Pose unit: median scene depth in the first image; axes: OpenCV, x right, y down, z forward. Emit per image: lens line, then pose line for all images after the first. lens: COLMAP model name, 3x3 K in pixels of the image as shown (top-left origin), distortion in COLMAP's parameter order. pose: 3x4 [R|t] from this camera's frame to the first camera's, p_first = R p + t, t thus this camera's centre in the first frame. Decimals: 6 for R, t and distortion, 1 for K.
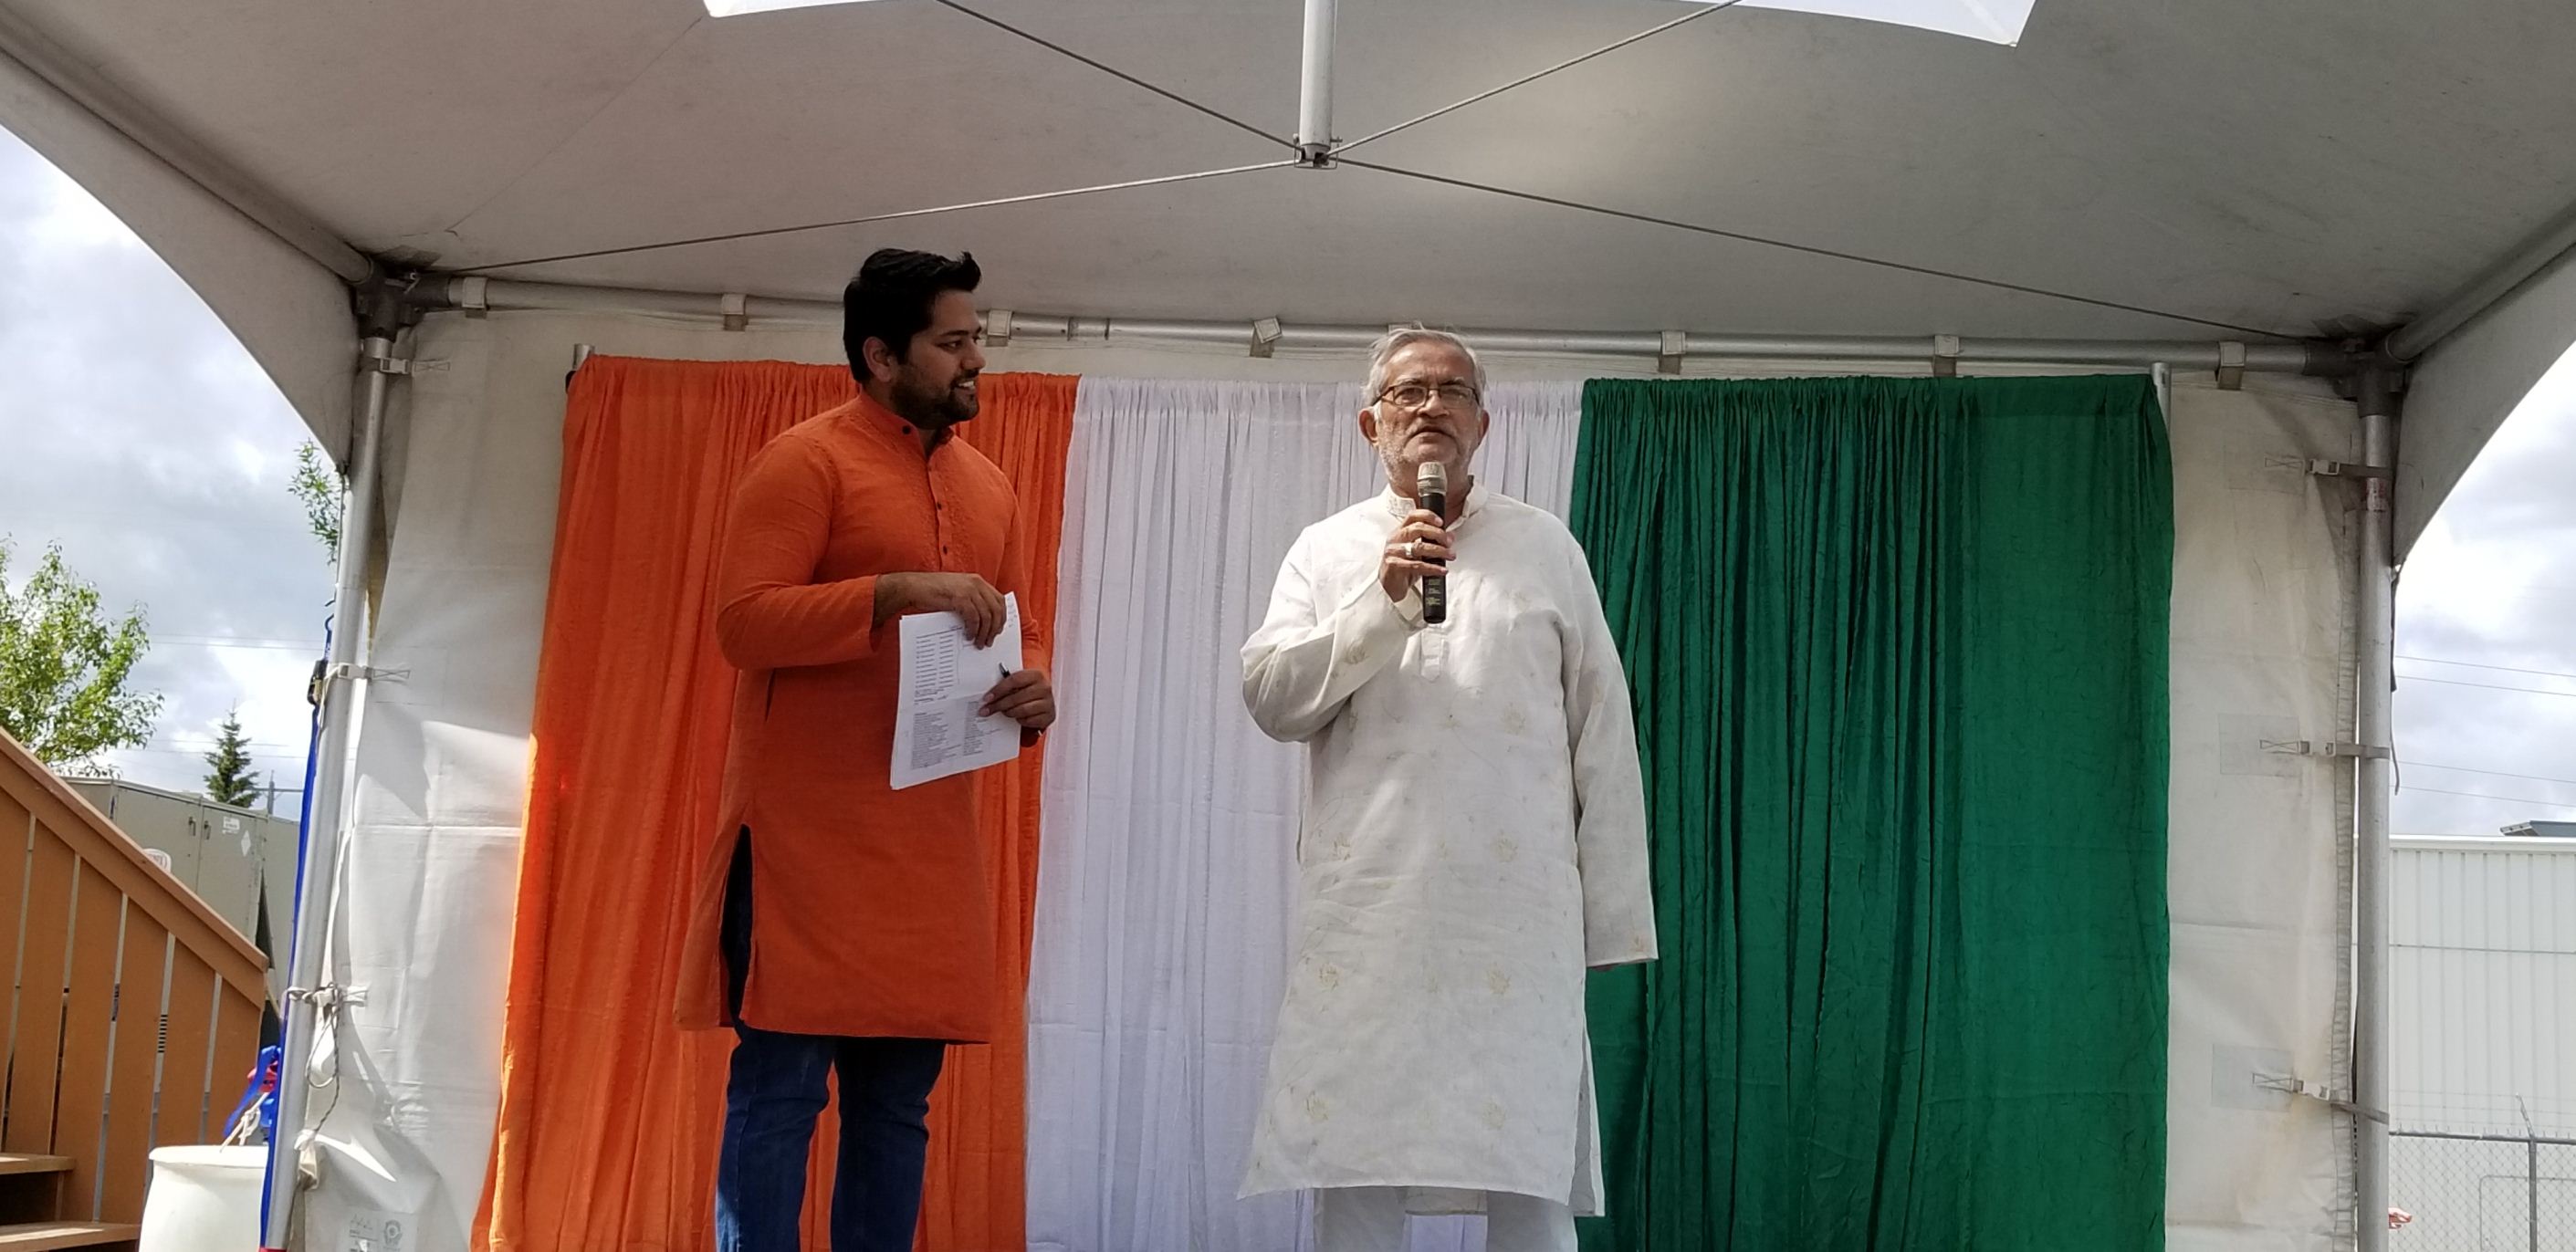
lens RADIAL K [[3481.5, 0, 1288.0], [0, 3481.5, 626.0], [0, 0, 1]] dist [0.126137, 0.009191]
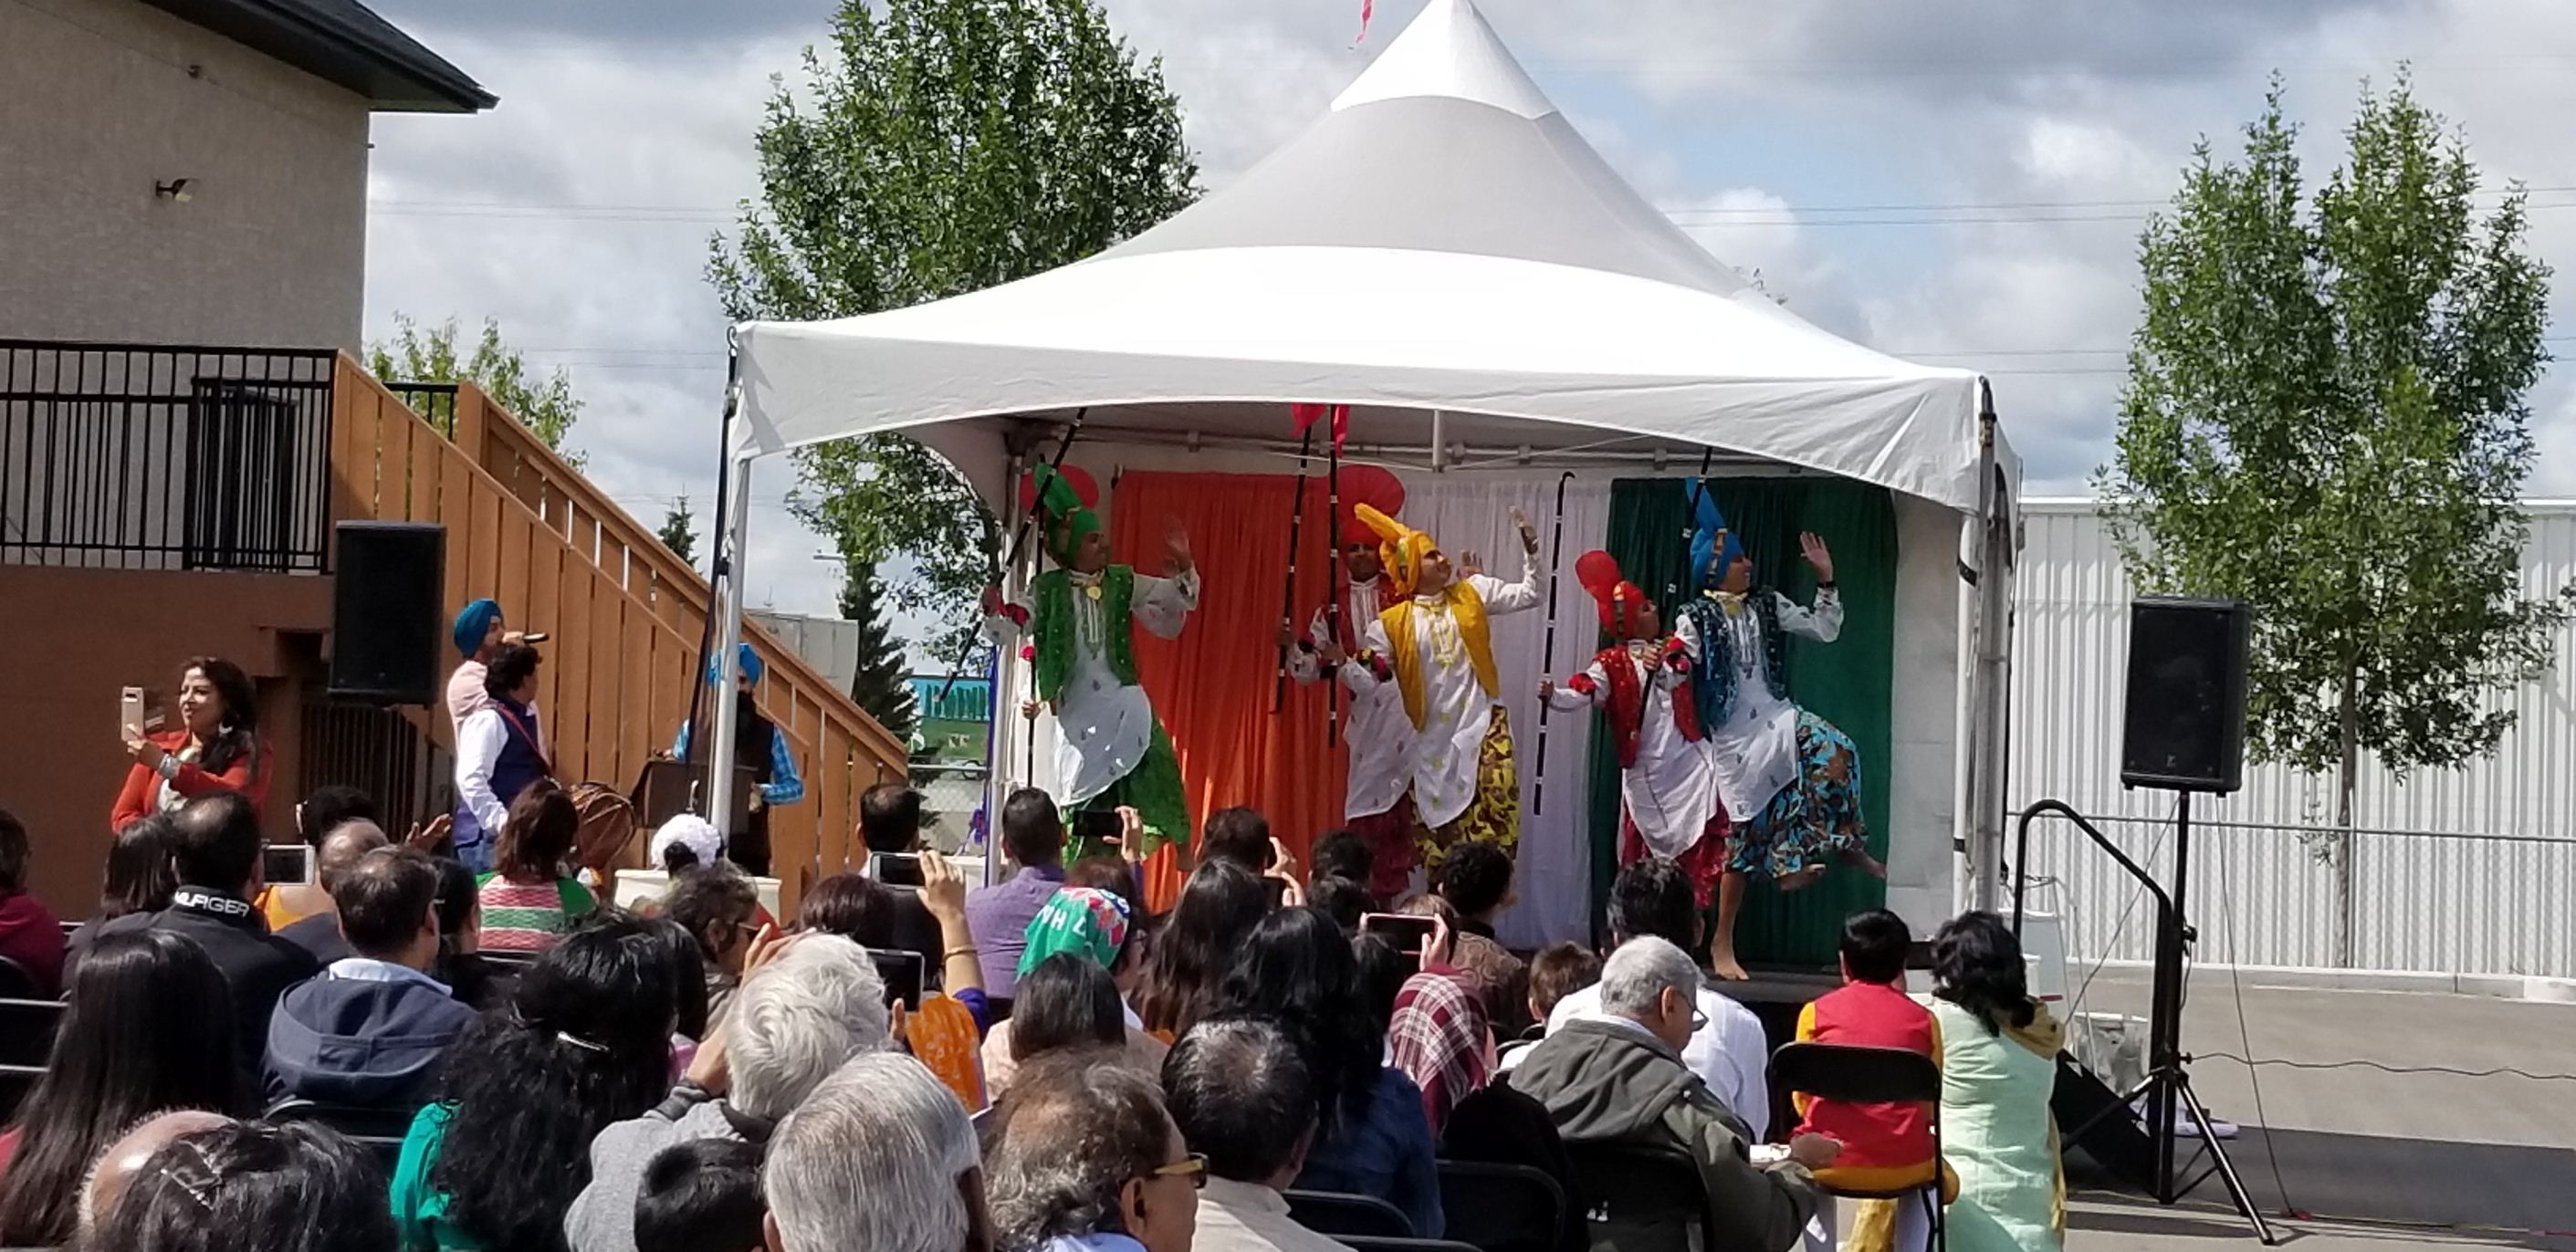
lens RADIAL K [[3481.5, 0, 1288.0], [0, 3481.5, 626.0], [0, 0, 1]] dist [0.126137, 0.009191]
pose [[0.995064, -0.012137, -0.098493, 0.095897], [0.020077, 0.996590, 0.080028, -0.151361], [0.097185, -0.081610, 0.991915, -1.040597]]
